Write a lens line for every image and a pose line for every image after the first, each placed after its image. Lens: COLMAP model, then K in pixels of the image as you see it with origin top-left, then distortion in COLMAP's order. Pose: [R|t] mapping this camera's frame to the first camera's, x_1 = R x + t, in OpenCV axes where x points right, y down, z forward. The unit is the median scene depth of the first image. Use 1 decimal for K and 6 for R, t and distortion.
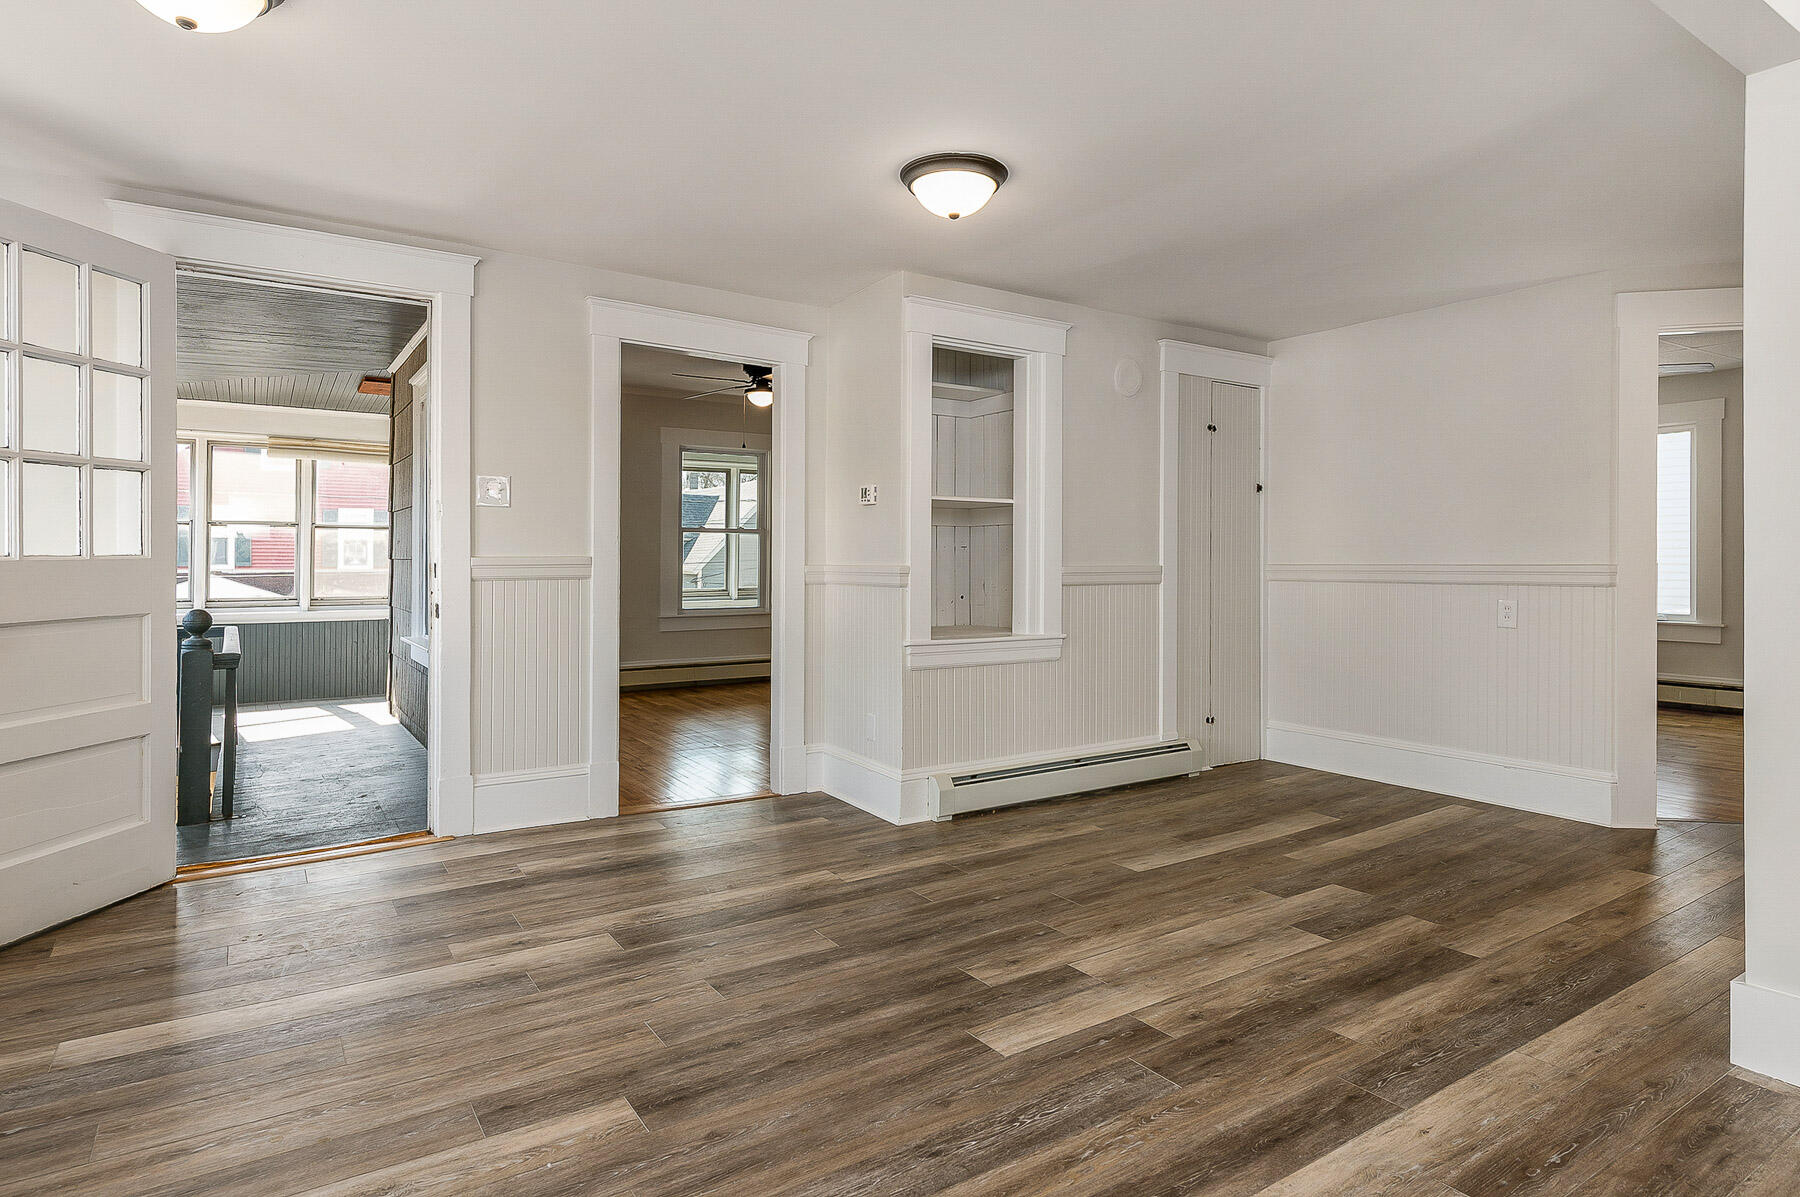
lens RADIAL K [[1033.3, 0, 898.7], [0, 1033.3, 562.2], [0, 0, 1]] dist [0.002569, 0.000077]
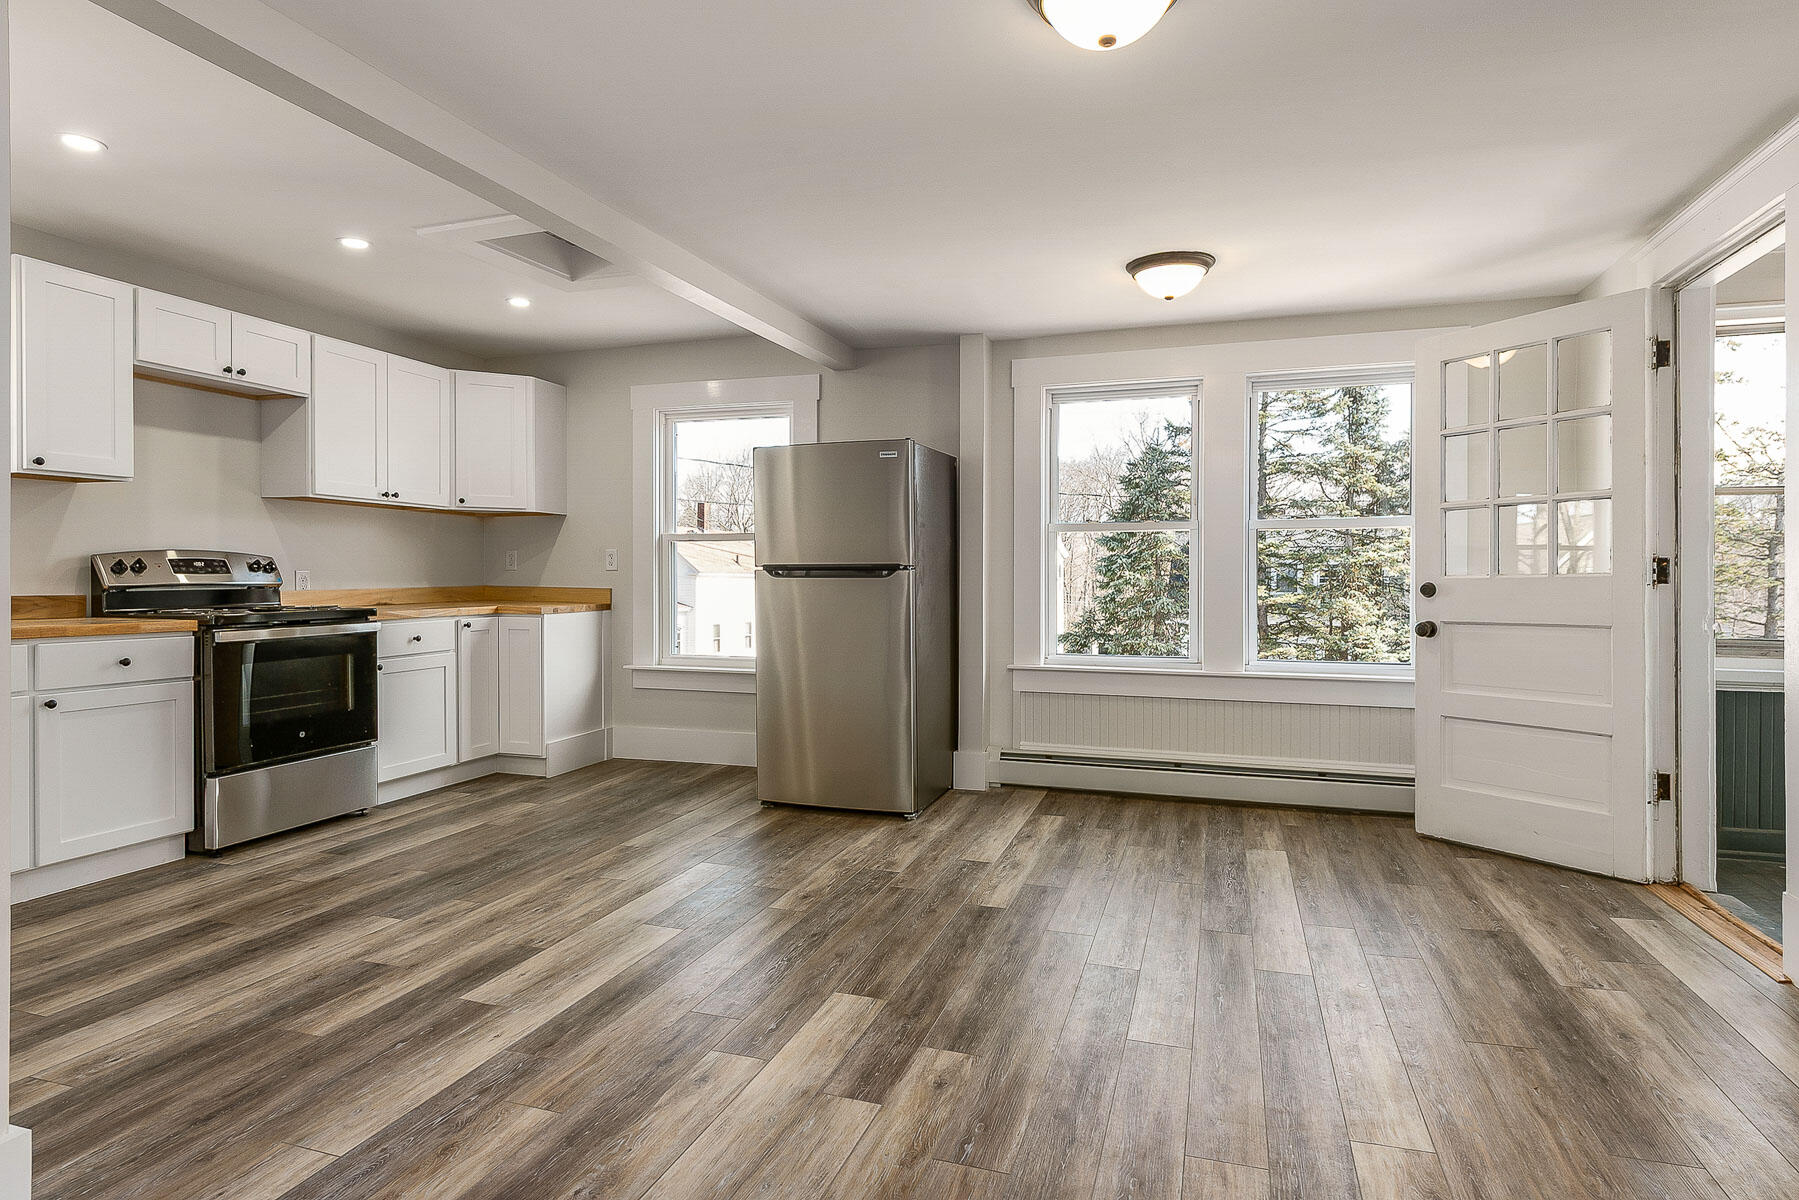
lens RADIAL K [[999.0, 0, 904.7], [0, 999.0, 592.1], [0, 0, 1]] dist [0.020634, -0.001180]
pose [[-0.800394, 0.010595, -0.599381, 0.618348], [-0.001511, 0.999805, 0.019690, -0.006922], [0.599473, 0.016666, -0.800222, 1.668525]]
